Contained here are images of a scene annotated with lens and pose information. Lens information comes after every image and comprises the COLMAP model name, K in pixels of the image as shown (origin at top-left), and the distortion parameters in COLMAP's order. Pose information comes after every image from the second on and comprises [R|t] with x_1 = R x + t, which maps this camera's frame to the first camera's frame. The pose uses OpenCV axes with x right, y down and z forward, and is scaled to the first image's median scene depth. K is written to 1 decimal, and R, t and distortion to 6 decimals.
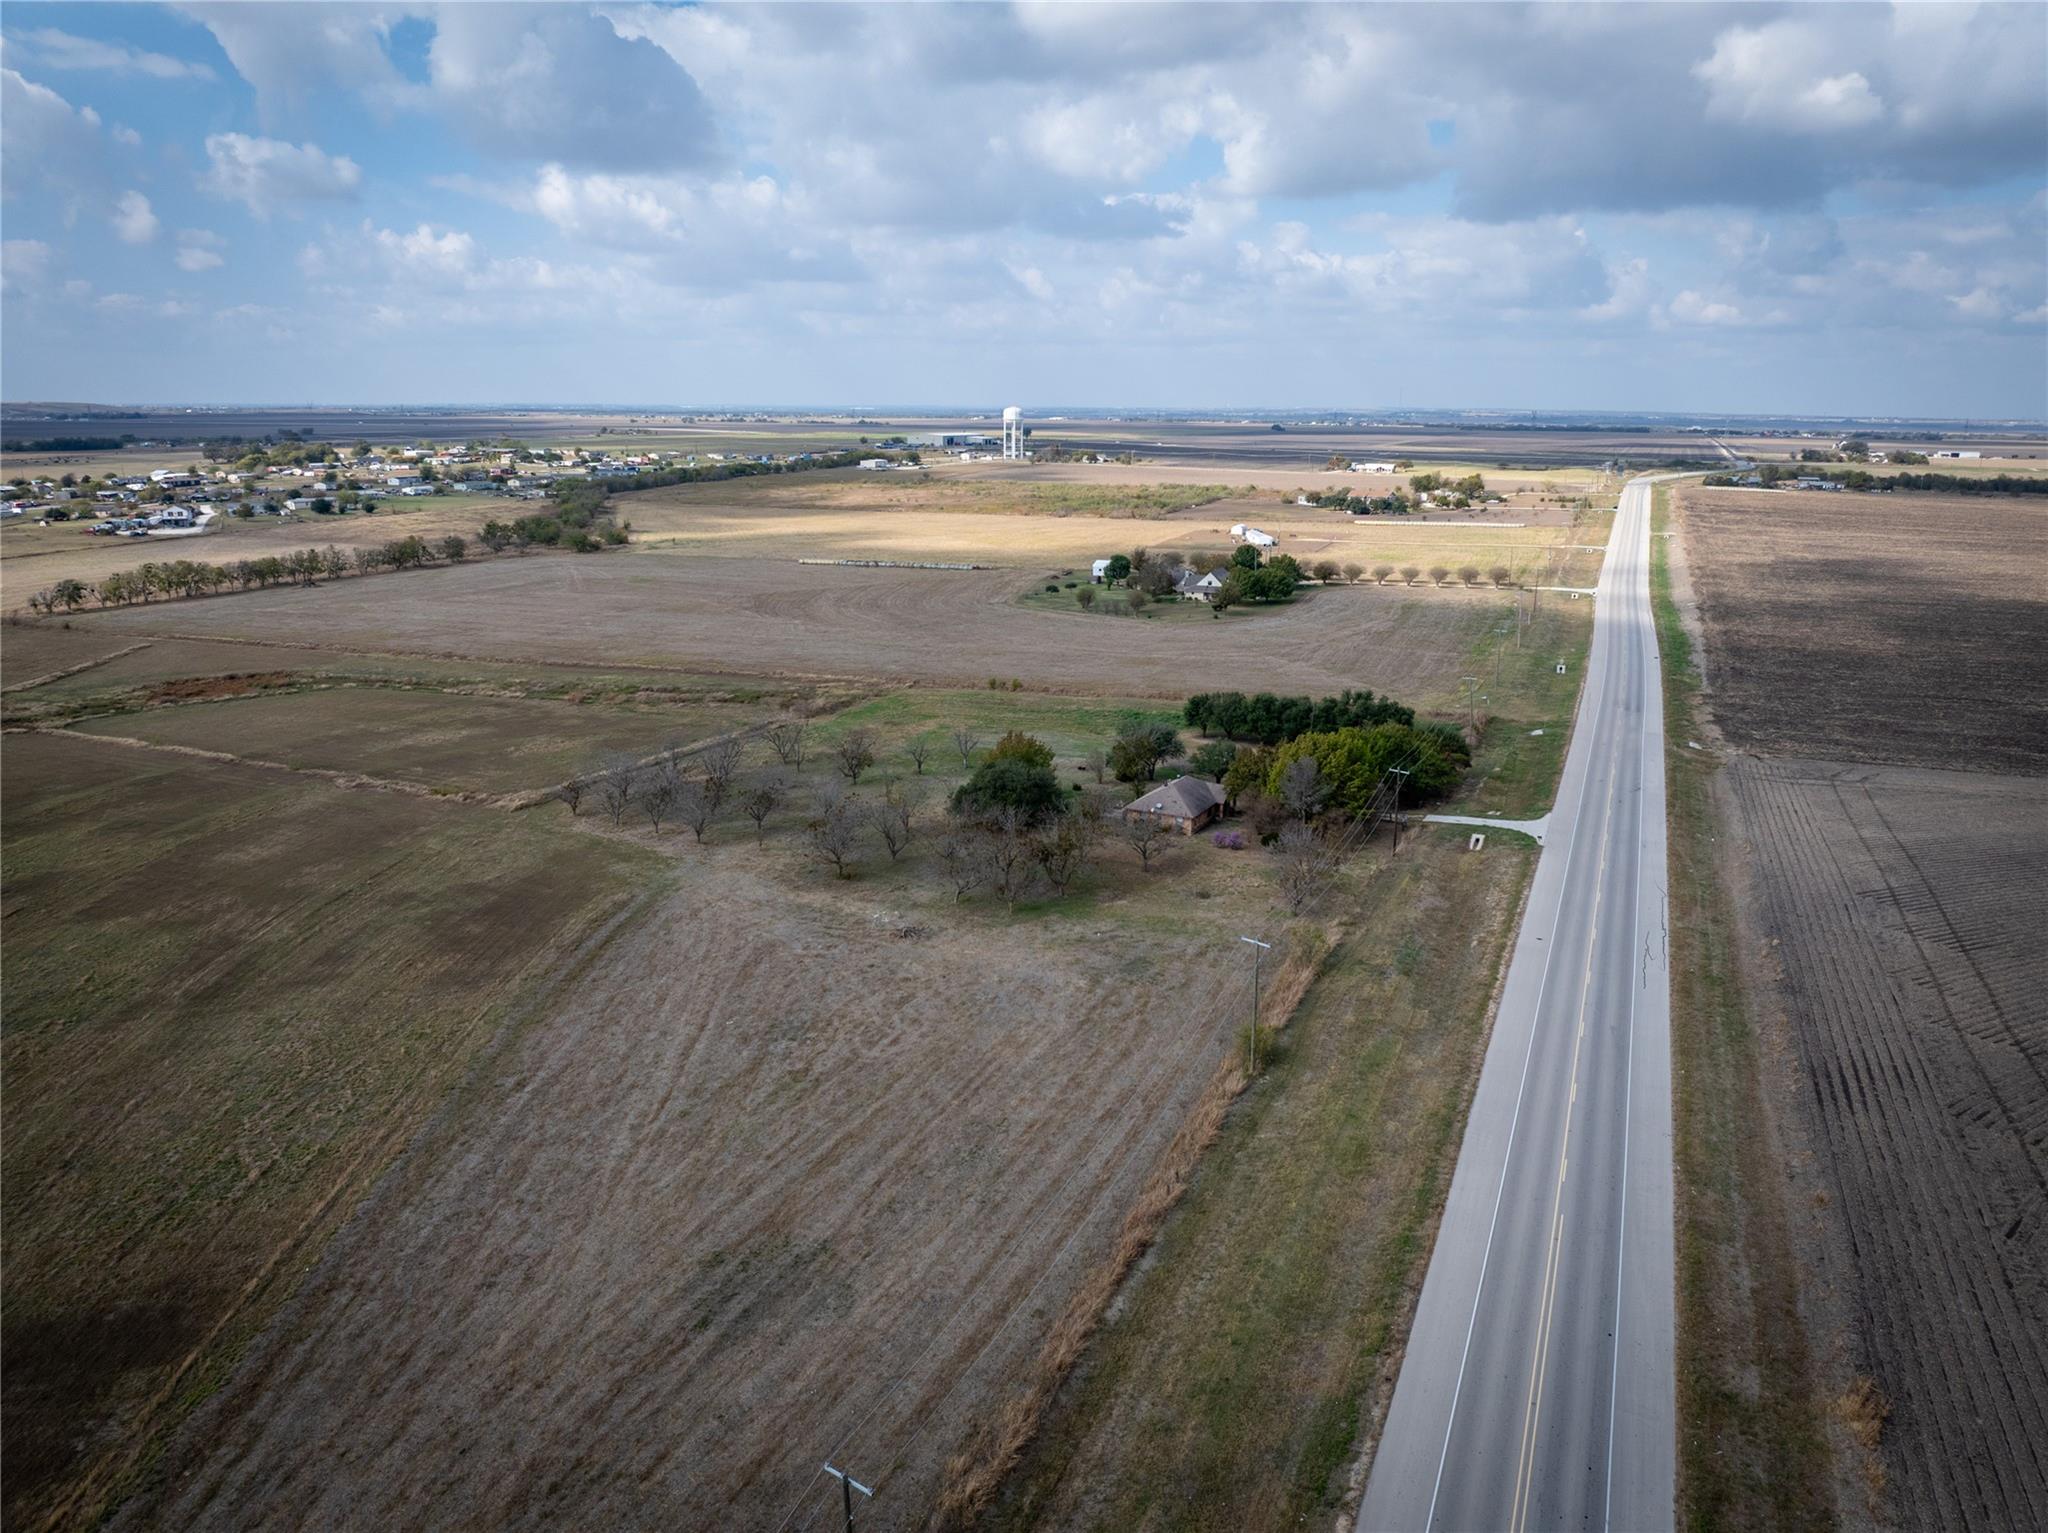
lens RADIAL K [[1424.9, 0, 1024.0], [0, 1424.9, 766.5], [0, 0, 1]] dist [-0.034260, -0.005182]
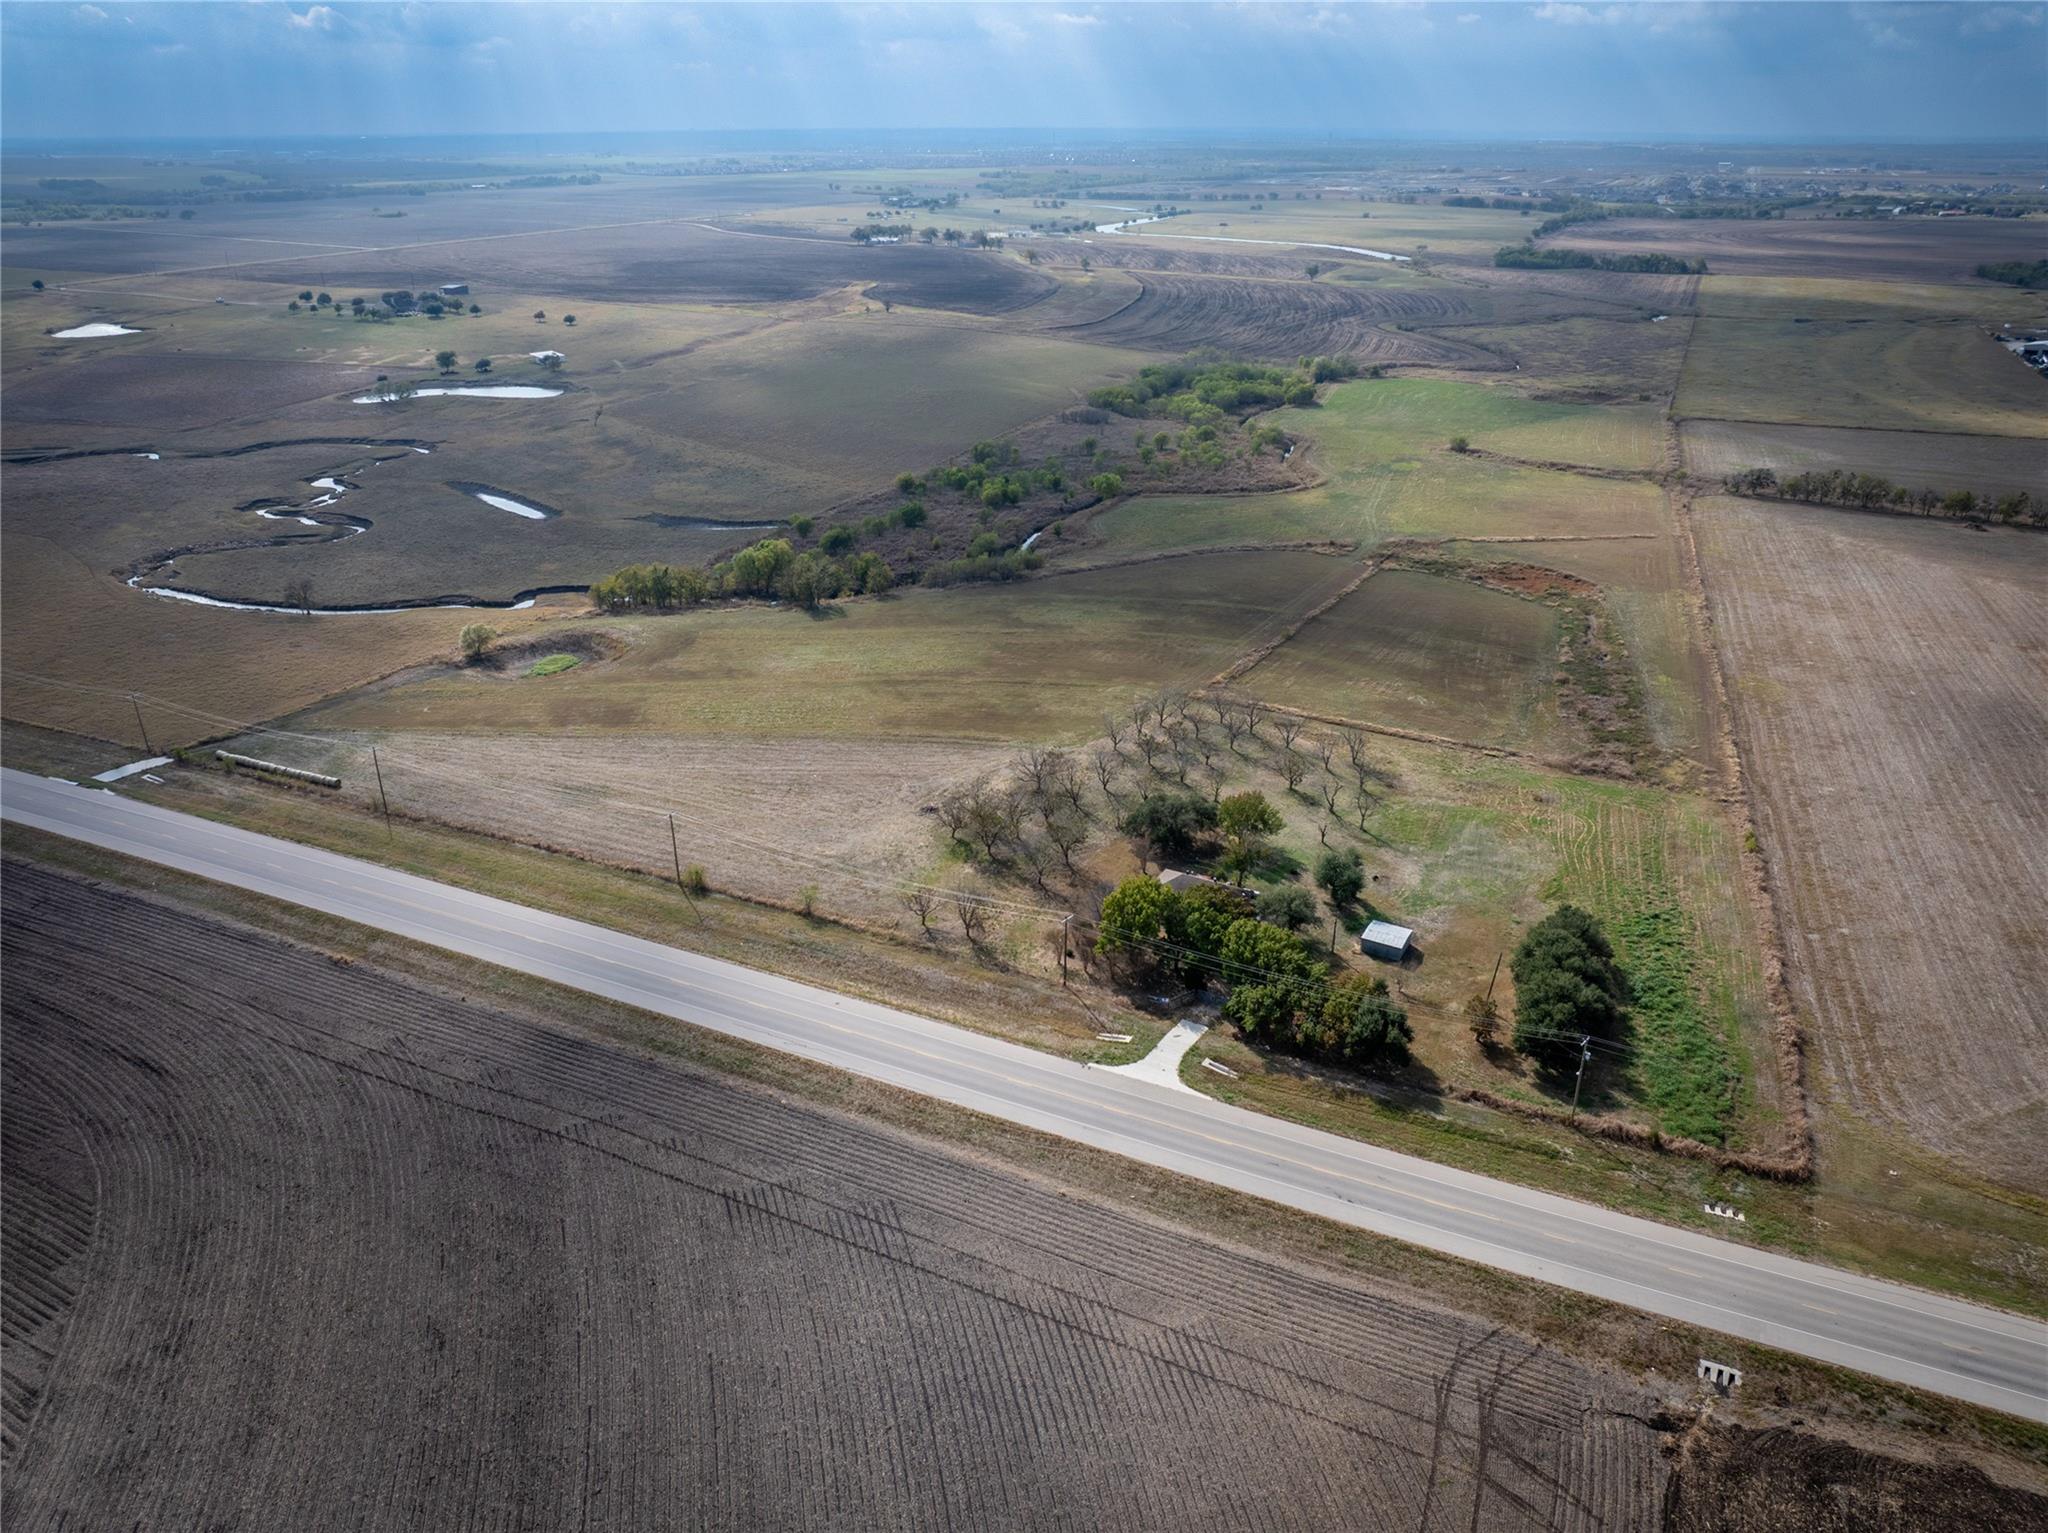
lens RADIAL K [[1424.9, 0, 1024.0], [0, 1424.9, 766.5], [0, 0, 1]] dist [-0.034260, -0.005182]
pose [[-0.026123, 0.402312, -0.915130, 1.145921], [-0.244595, 0.885044, 0.396068, -0.496234], [0.969273, 0.234183, 0.075283, 0.785046]]
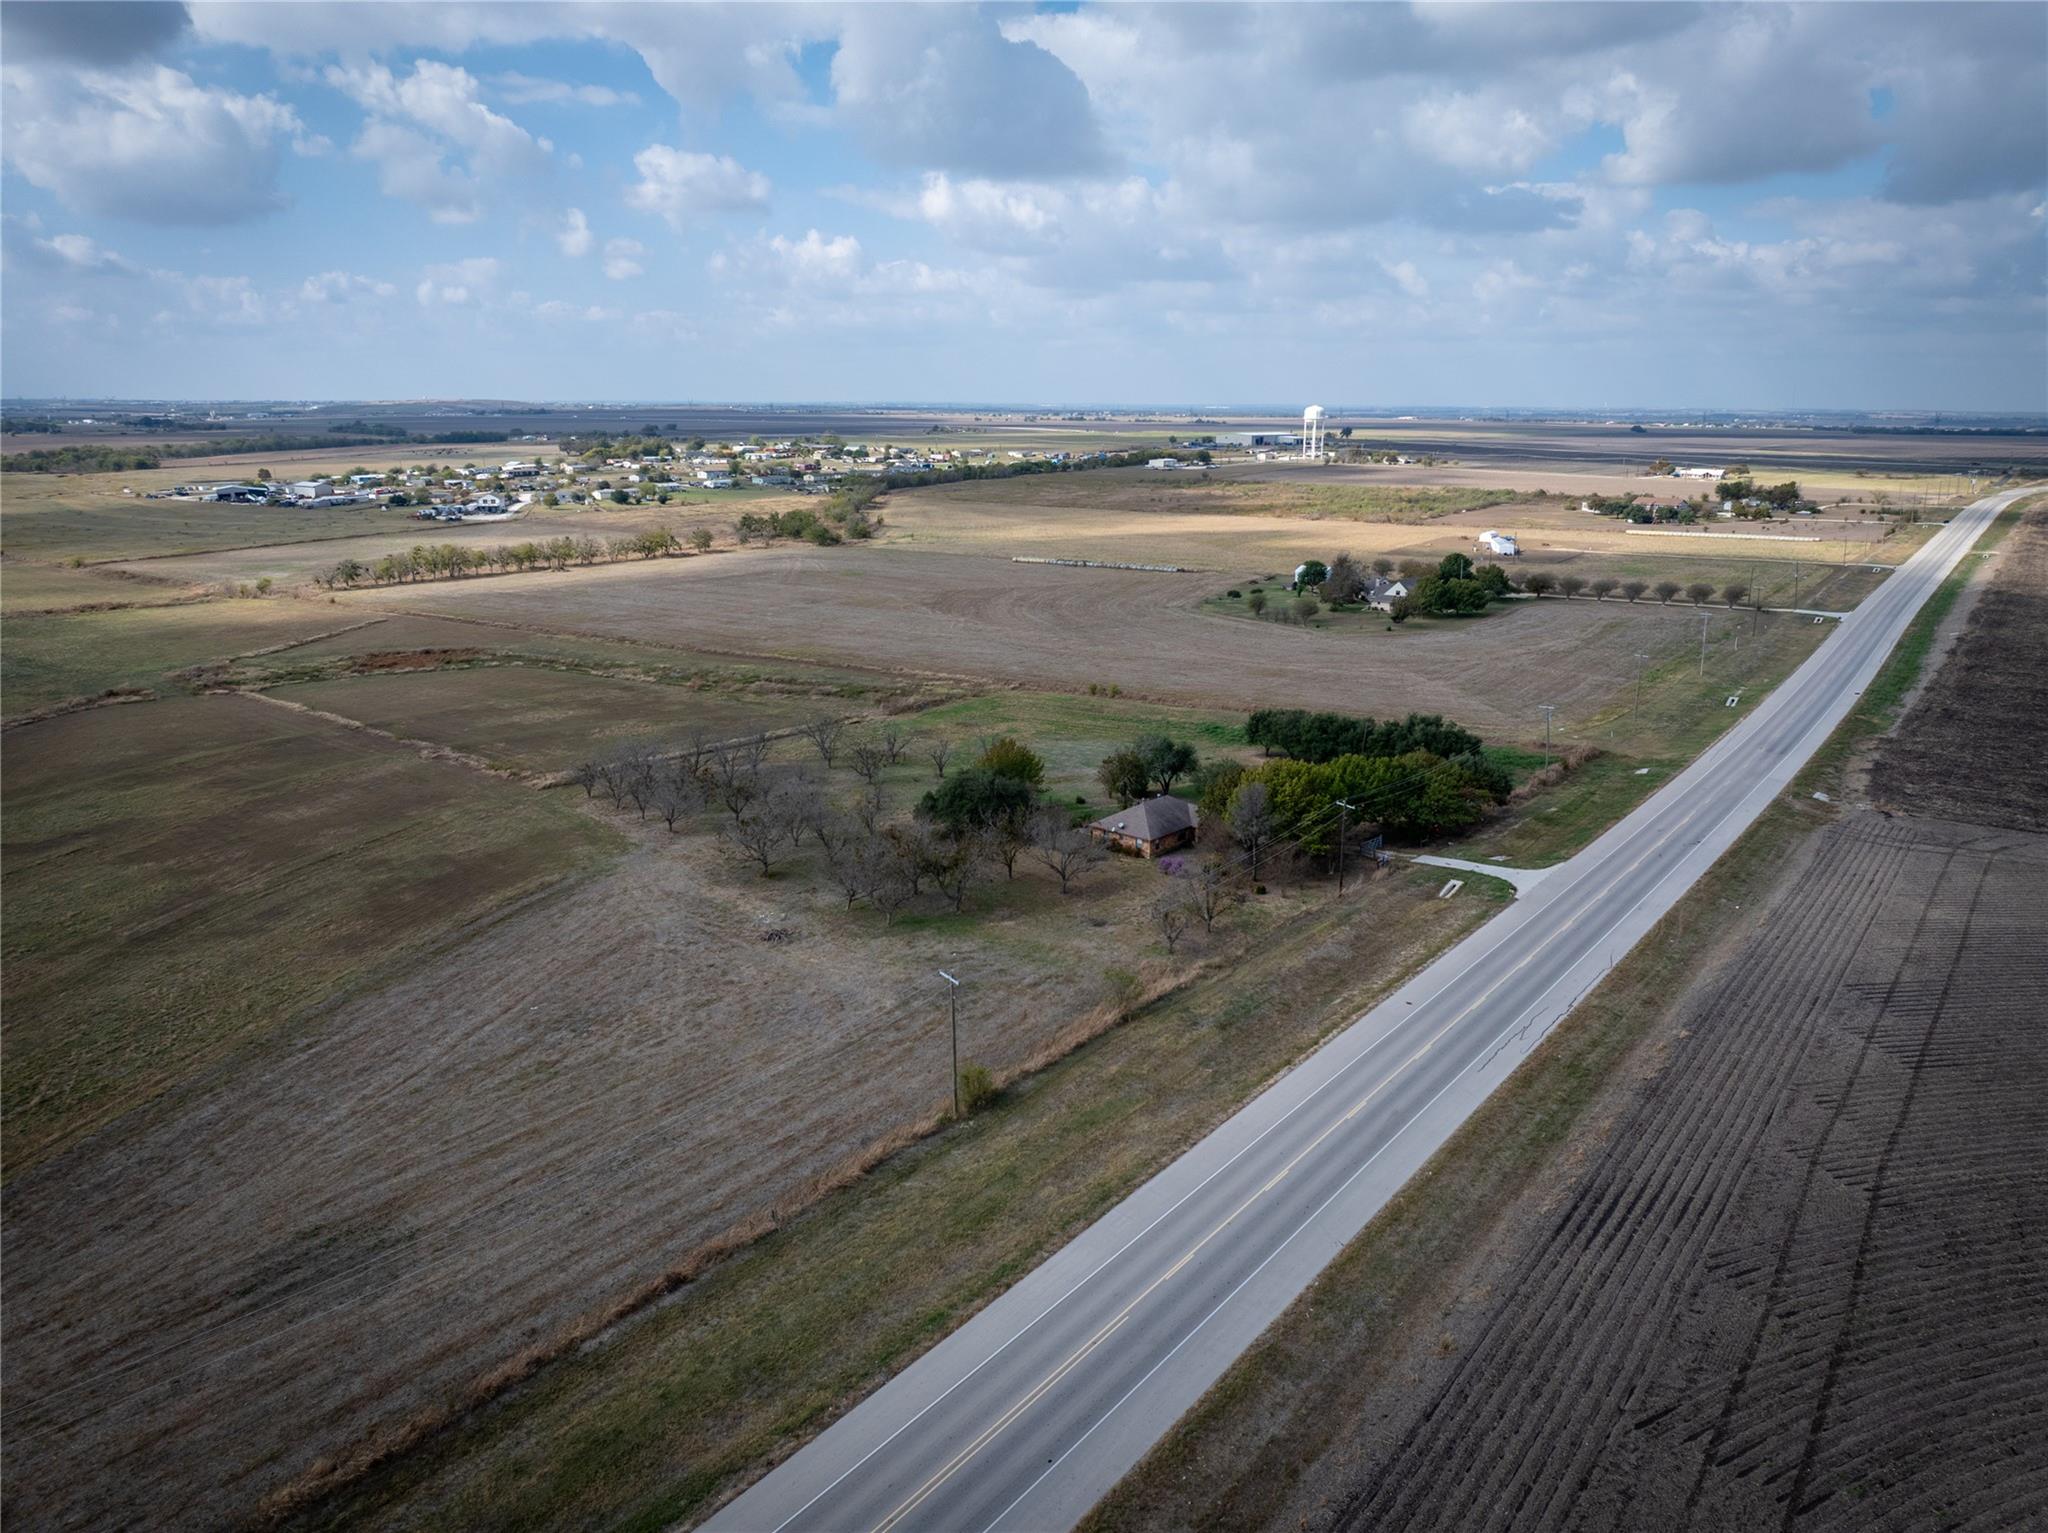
lens RADIAL K [[1424.9, 0, 1024.0], [0, 1424.9, 766.5], [0, 0, 1]] dist [-0.034260, -0.005182]
pose [[0.970715, 0.057083, -0.233352, 0.253345], [-0.056901, 0.998352, 0.007516, -0.015165], [0.233397, 0.005982, 0.972363, 0.058913]]
